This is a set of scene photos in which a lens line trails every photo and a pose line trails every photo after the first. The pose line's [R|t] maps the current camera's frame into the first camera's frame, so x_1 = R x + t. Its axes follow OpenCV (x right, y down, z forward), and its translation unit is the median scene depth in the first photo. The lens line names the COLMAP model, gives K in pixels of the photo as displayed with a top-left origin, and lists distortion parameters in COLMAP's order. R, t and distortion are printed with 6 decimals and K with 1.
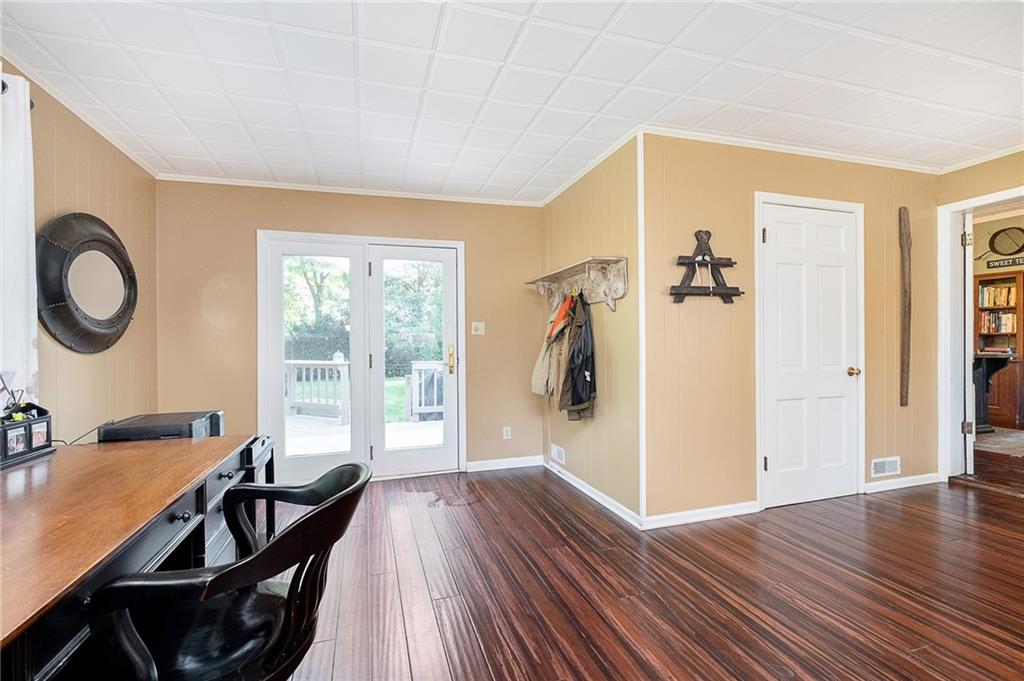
lens RADIAL K [[452.8, 0, 511.7], [0, 452.8, 344.9], [0, 0, 1]] dist [-0.000333, -0.000148]
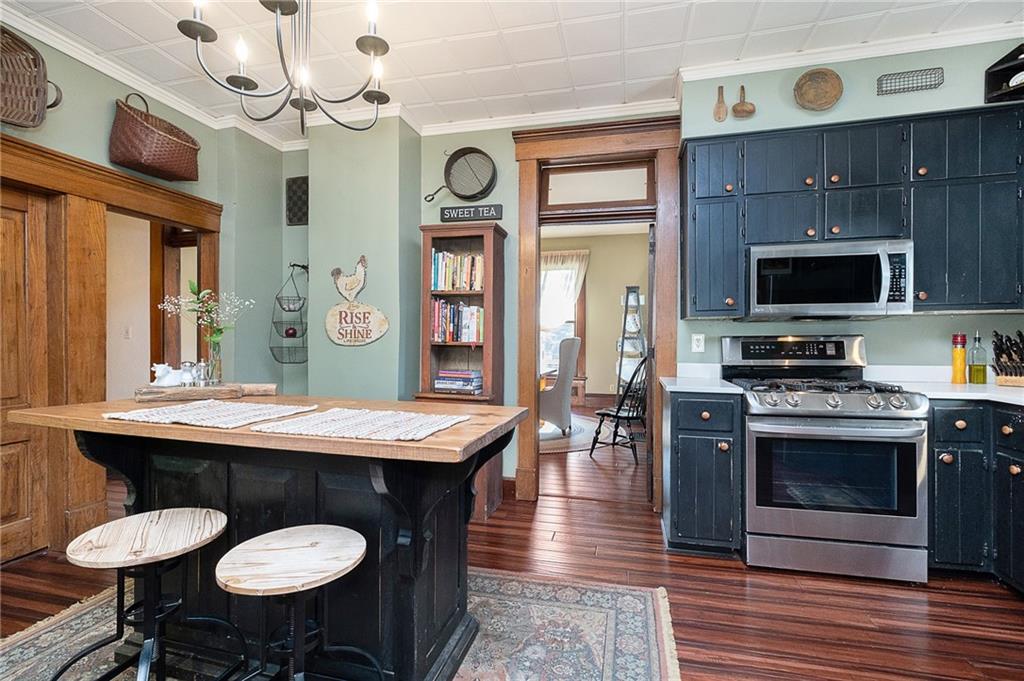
lens RADIAL K [[452.8, 0, 514.9], [0, 452.8, 341.5], [0, 0, 1]] dist [-0.000333, -0.000148]
pose [[0.510942, 0.007865, 0.859579, 0.662344], [-0.005906, 0.999967, -0.005639, -0.024709], [-0.859595, -0.002195, 0.510972, 0.677804]]
